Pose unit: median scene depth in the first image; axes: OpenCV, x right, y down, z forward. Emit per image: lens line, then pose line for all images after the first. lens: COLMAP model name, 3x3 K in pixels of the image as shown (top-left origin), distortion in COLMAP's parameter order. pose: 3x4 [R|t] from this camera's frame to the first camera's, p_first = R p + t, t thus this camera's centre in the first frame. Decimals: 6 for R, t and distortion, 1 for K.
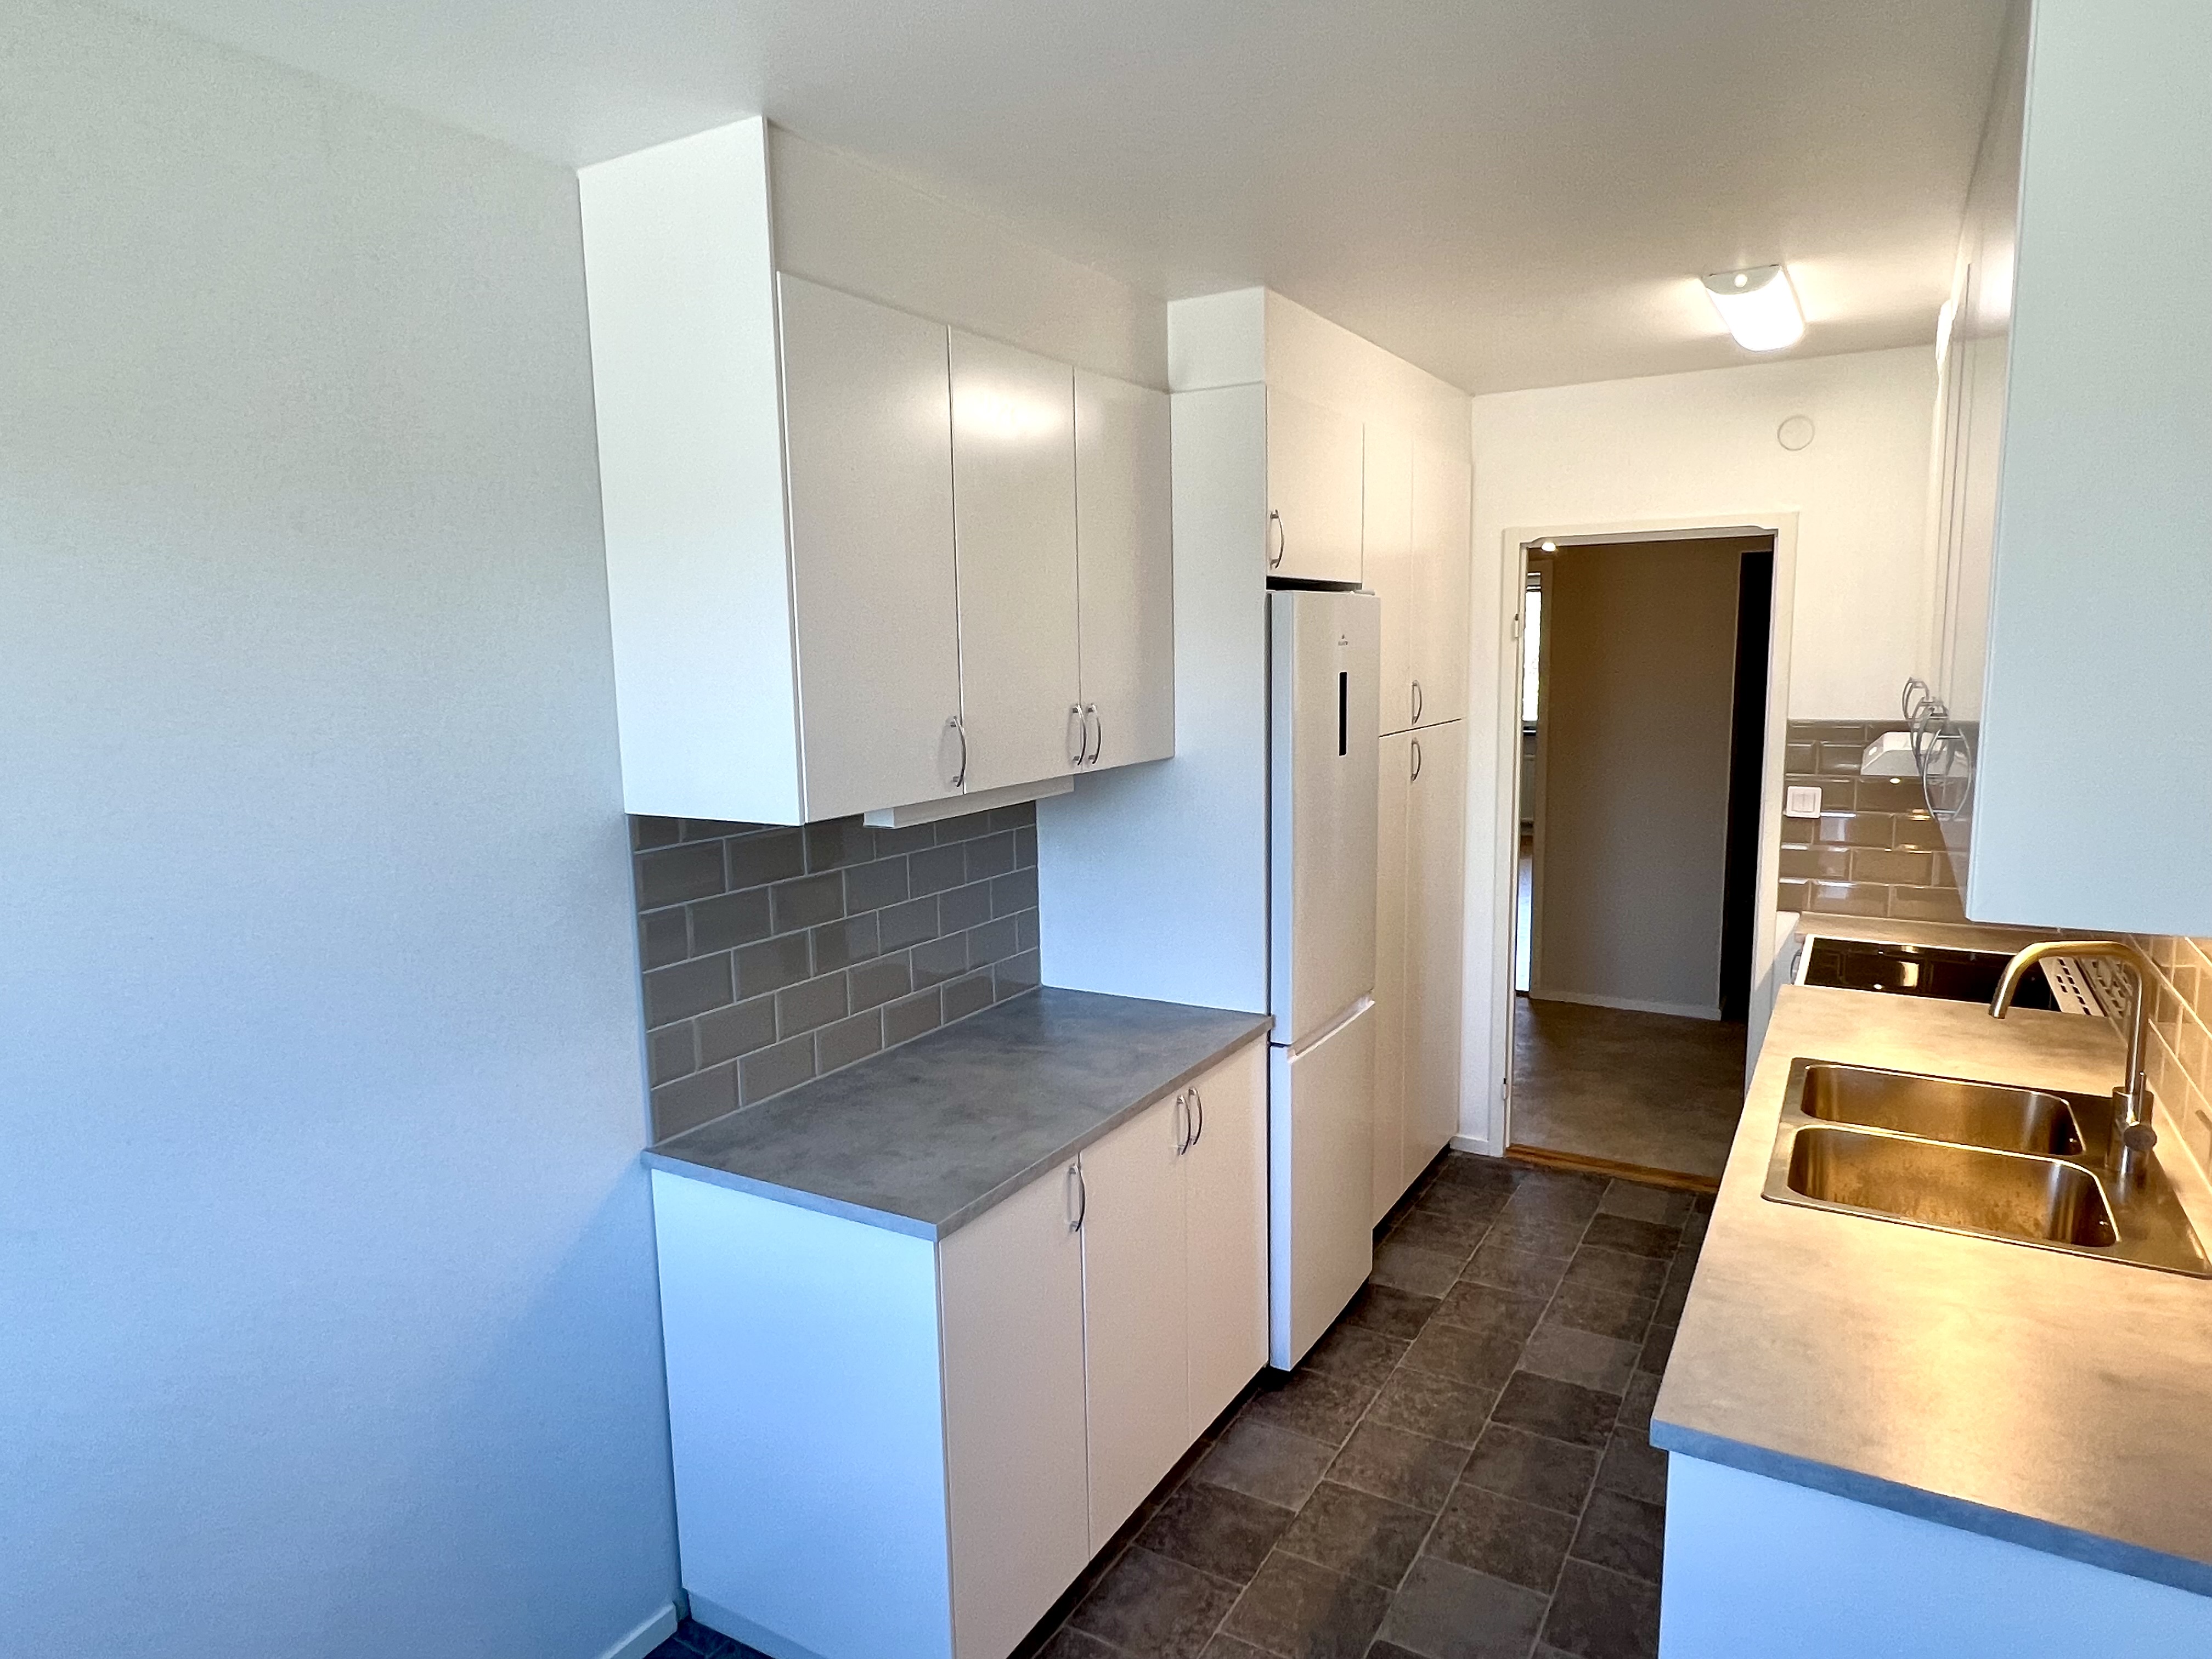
lens RADIAL K [[1312.1, 0, 1106.0], [0, 1312.1, 829.5], [0, 0, 1]] dist [-0.009227, 0.000376]
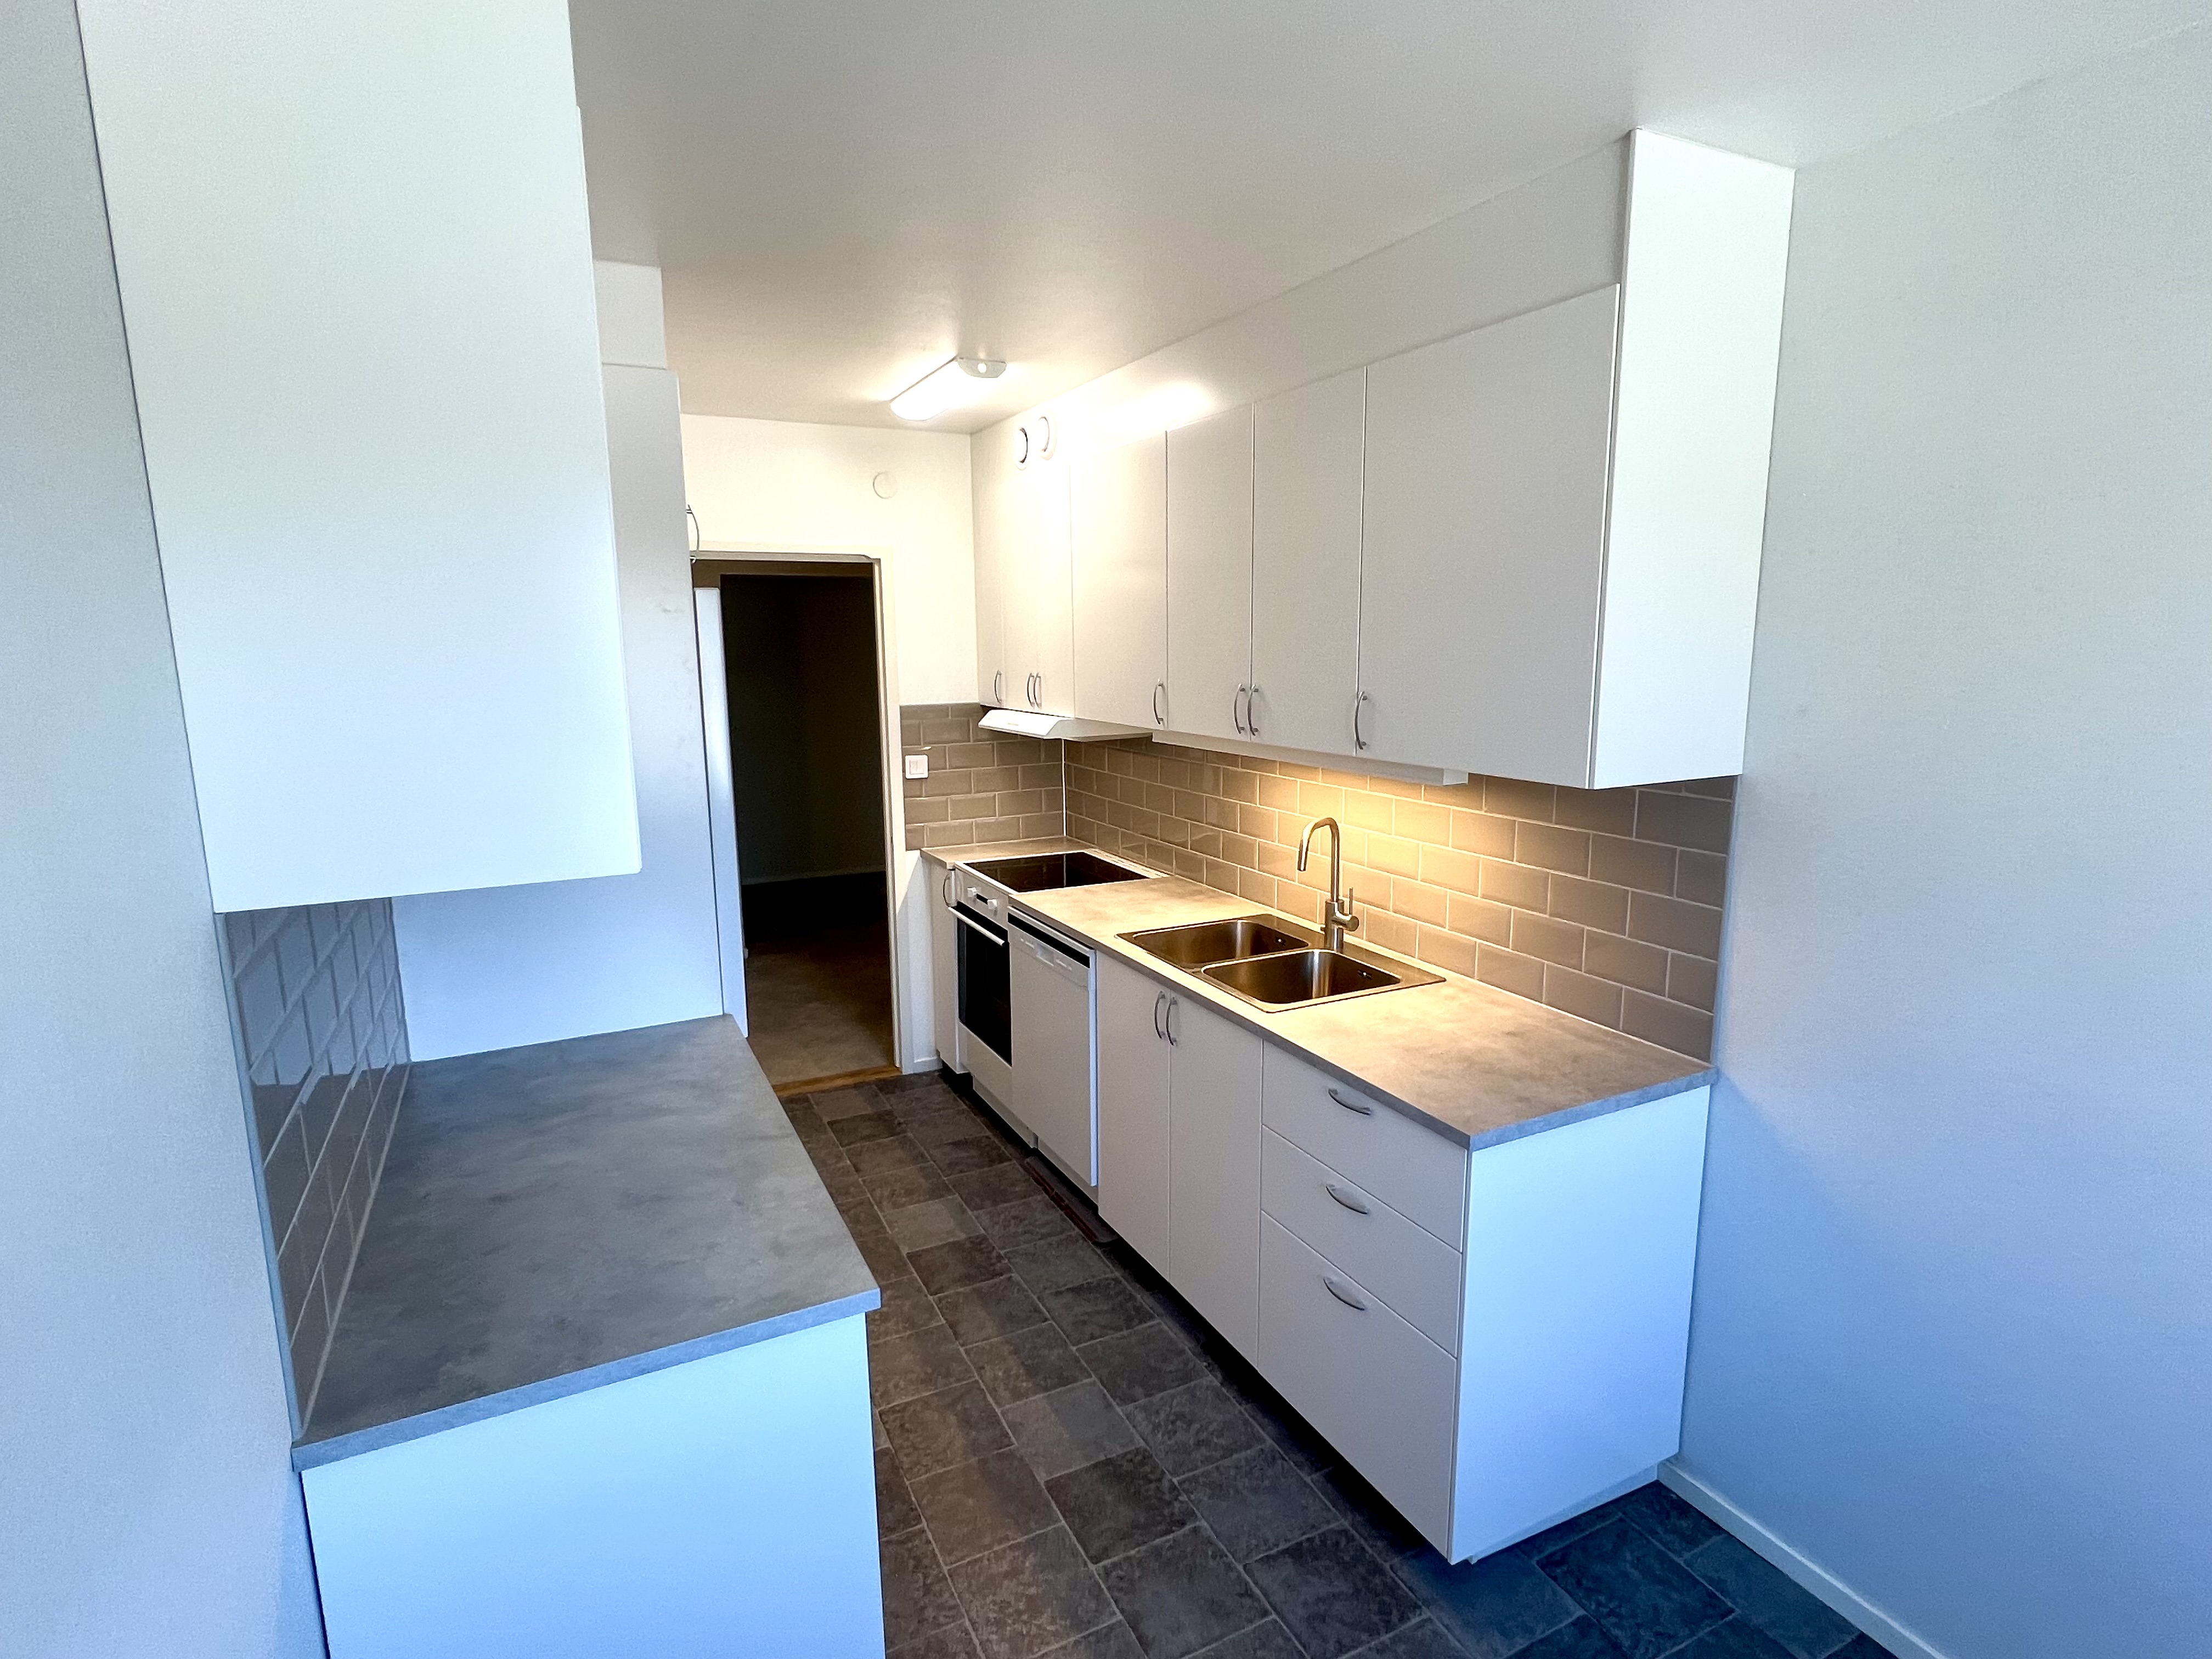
lens RADIAL K [[1120.2, 0, 1106.0], [0, 1120.2, 829.5], [0, 0, 1]] dist [-0.001654, 0.000527]
pose [[0.545801, -0.130318, 0.827719, -0.450269], [0.117402, 0.989981, 0.078449, -0.035110], [-0.829650, 0.054358, 0.555632, 0.304523]]
